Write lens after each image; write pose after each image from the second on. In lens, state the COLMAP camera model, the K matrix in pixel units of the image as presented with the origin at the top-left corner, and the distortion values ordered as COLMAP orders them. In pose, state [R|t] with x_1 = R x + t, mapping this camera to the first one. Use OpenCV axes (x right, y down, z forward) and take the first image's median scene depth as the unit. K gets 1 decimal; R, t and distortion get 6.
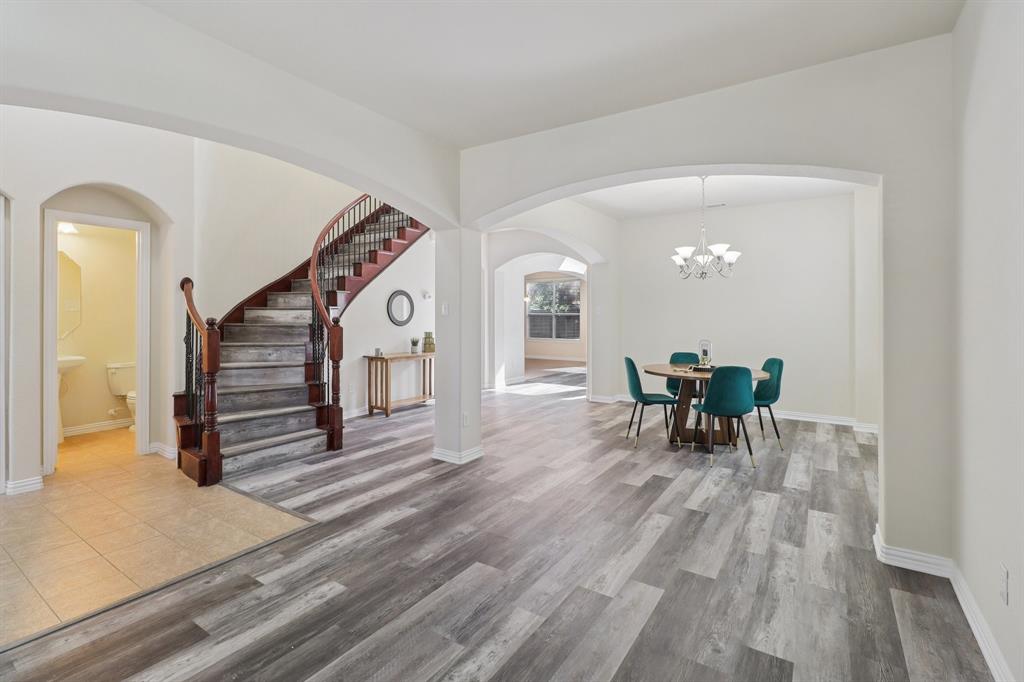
lens RADIAL K [[491.6, 0, 511.0], [0, 491.6, 308.6], [0, 0, 1]] dist [0.004179, -0.013921]
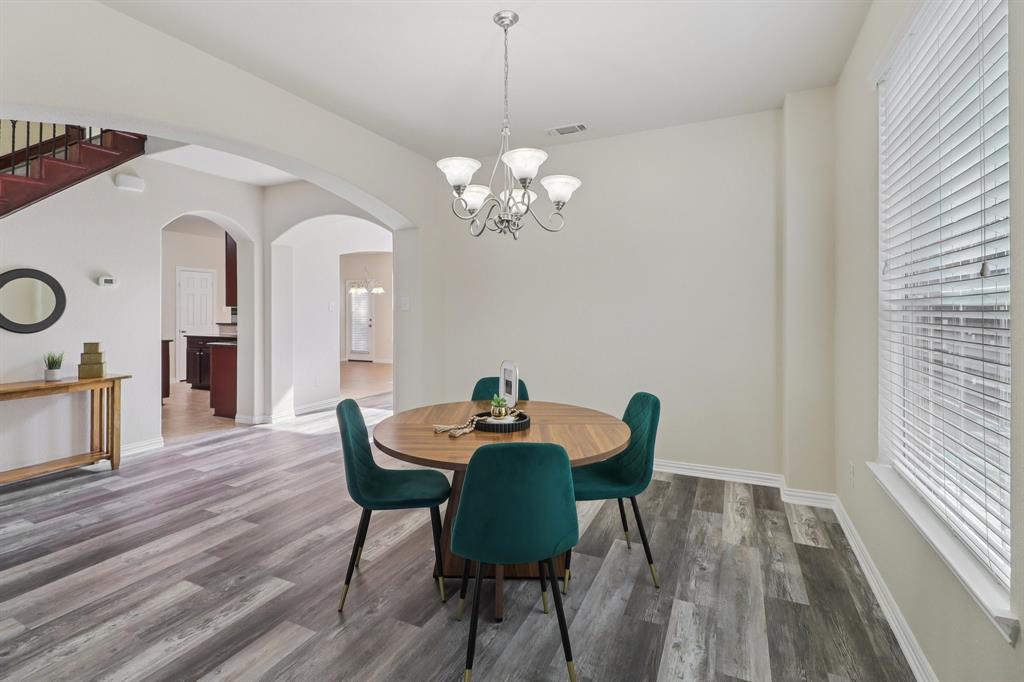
lens RADIAL K [[491.6, 0, 511.0], [0, 491.6, 308.6], [0, 0, 1]] dist [0.004179, -0.013921]
pose [[0.989277, -0.006316, 0.145914, 0.180949], [0.005357, 0.999961, 0.006964, 0.005358], [-0.145952, -0.006108, 0.989273, 0.289712]]
